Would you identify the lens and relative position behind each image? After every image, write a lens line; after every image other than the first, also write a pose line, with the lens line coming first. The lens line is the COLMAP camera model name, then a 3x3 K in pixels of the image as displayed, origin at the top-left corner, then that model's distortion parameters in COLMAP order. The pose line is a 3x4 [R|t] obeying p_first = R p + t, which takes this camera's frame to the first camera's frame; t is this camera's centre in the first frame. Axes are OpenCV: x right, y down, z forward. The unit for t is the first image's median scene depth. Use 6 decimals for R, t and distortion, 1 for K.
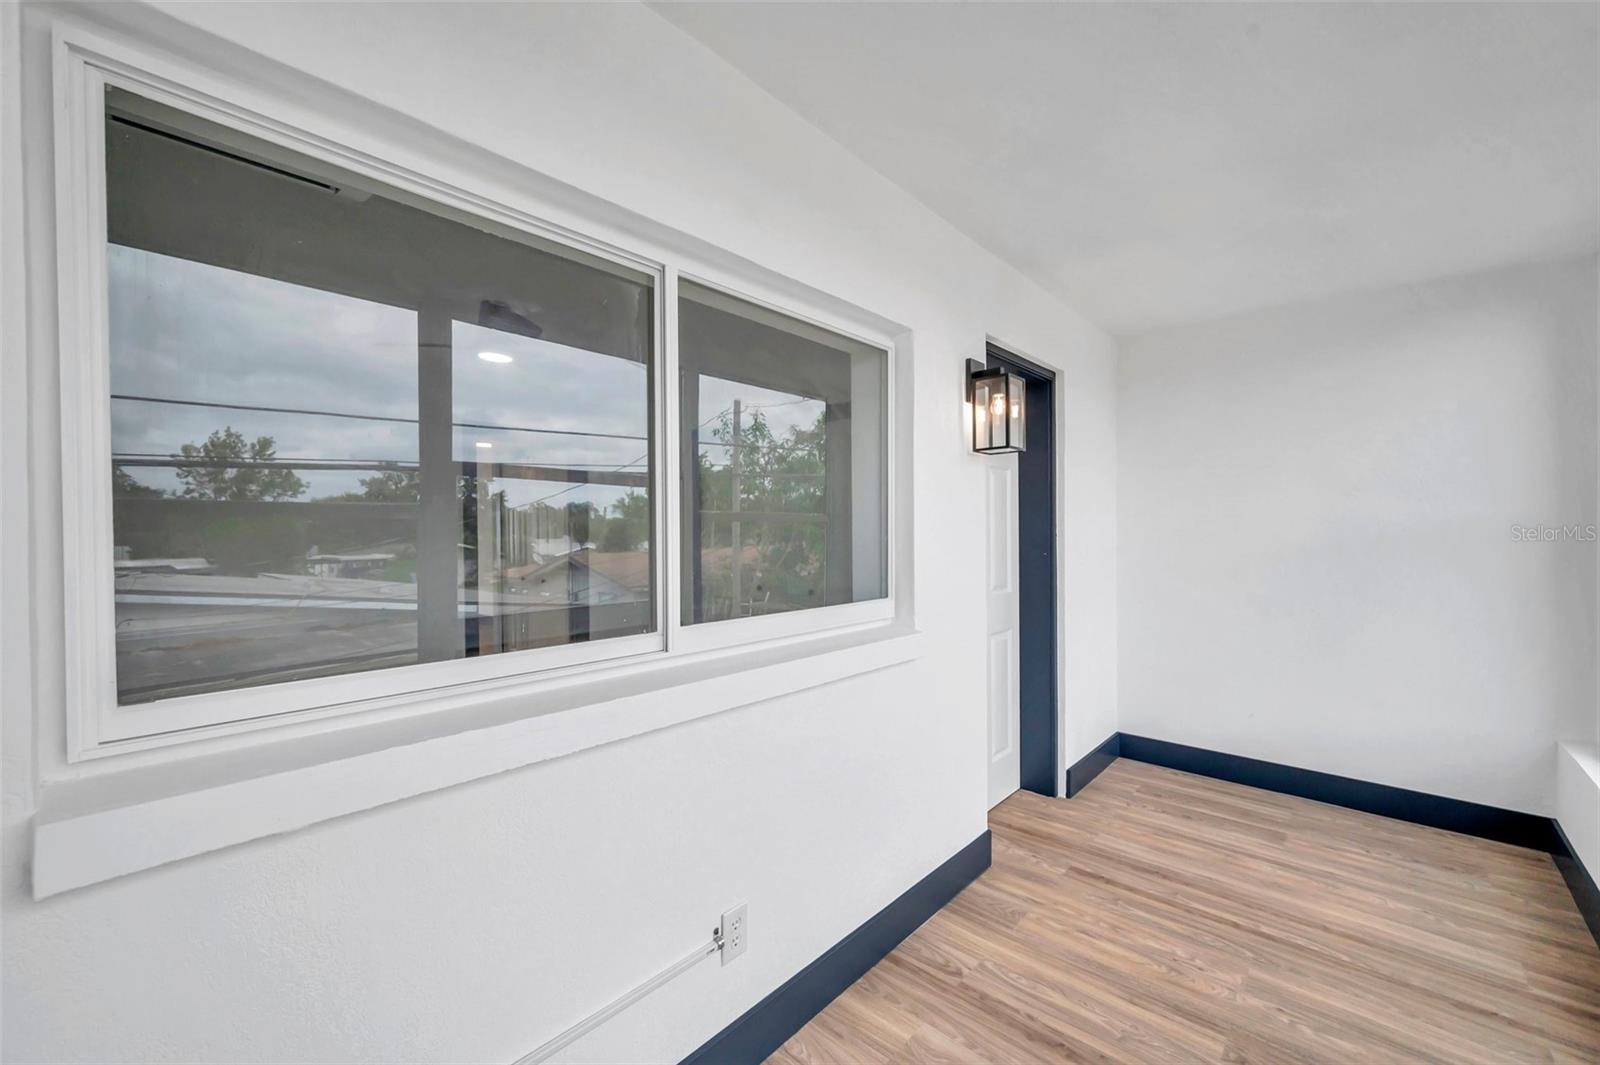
lens RADIAL K [[630.0, 0, 803.3], [0, 630.0, 542.1], [0, 0, 1]] dist [-0.001874, 0.000404]
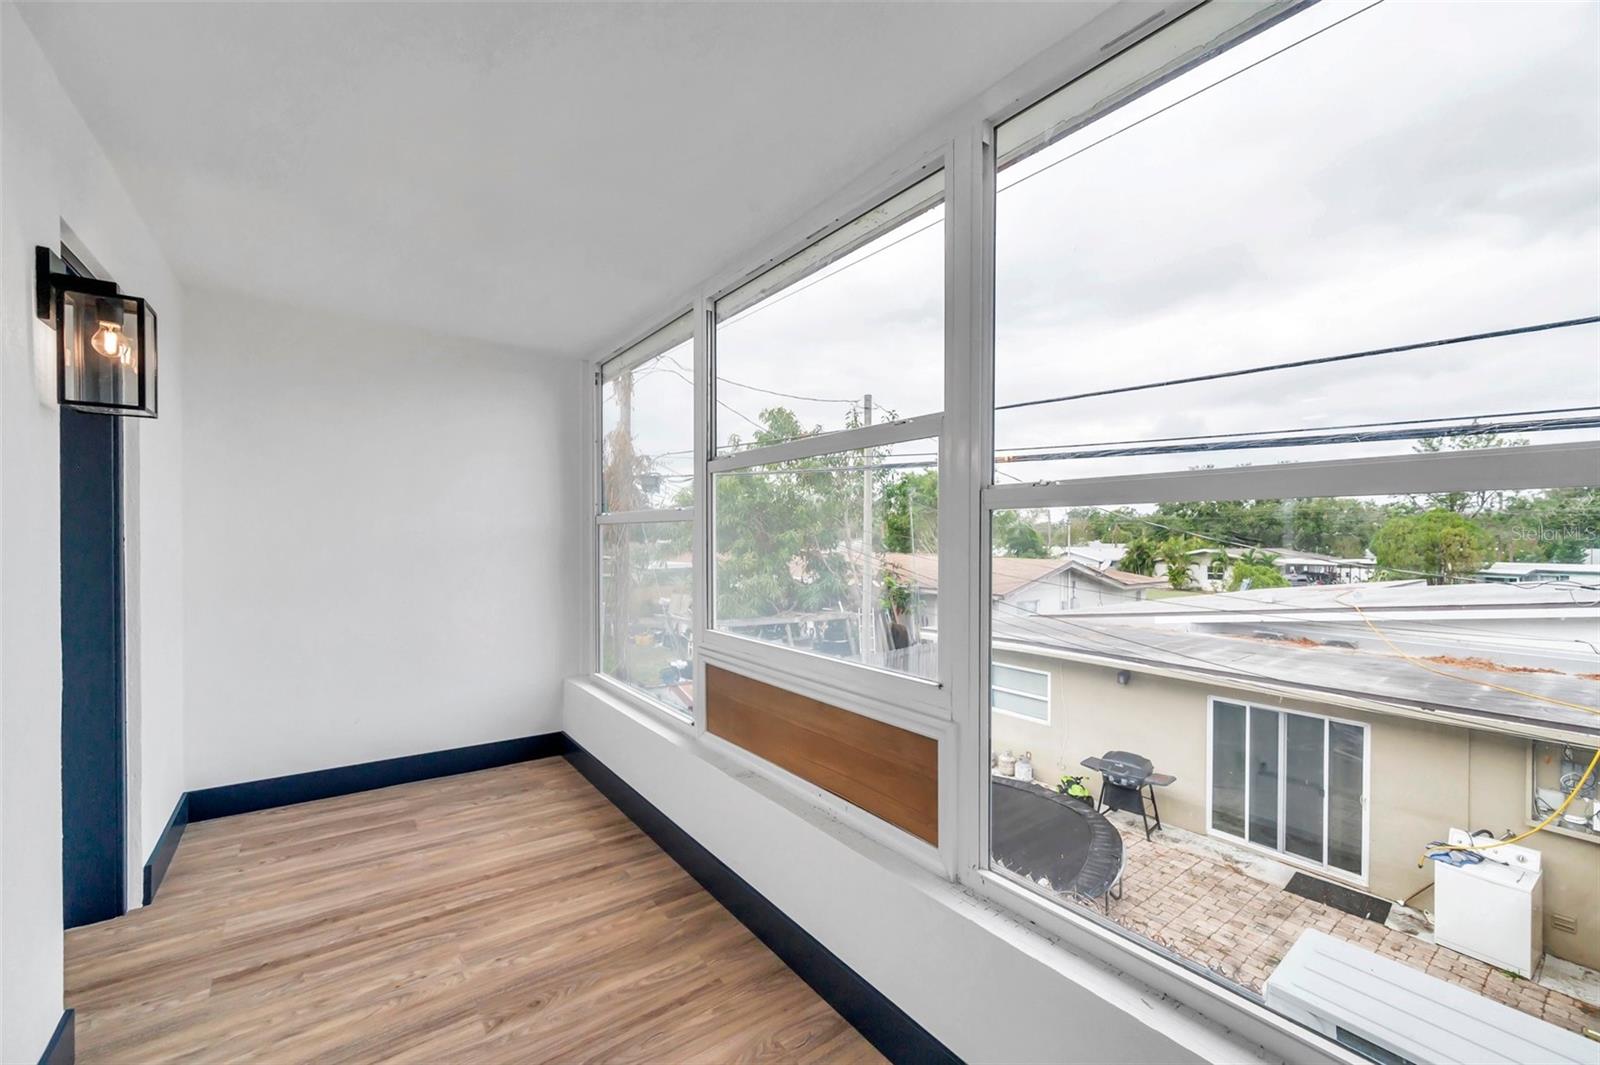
lens RADIAL K [[630.0, 0, 803.3], [0, 630.0, 542.1], [0, 0, 1]] dist [-0.001874, 0.000404]
pose [[0.213899, -0.003979, 0.976848, -0.156464], [0.007795, 0.999967, 0.002366, -0.004437], [-0.976825, 0.007108, 0.213922, 0.147474]]
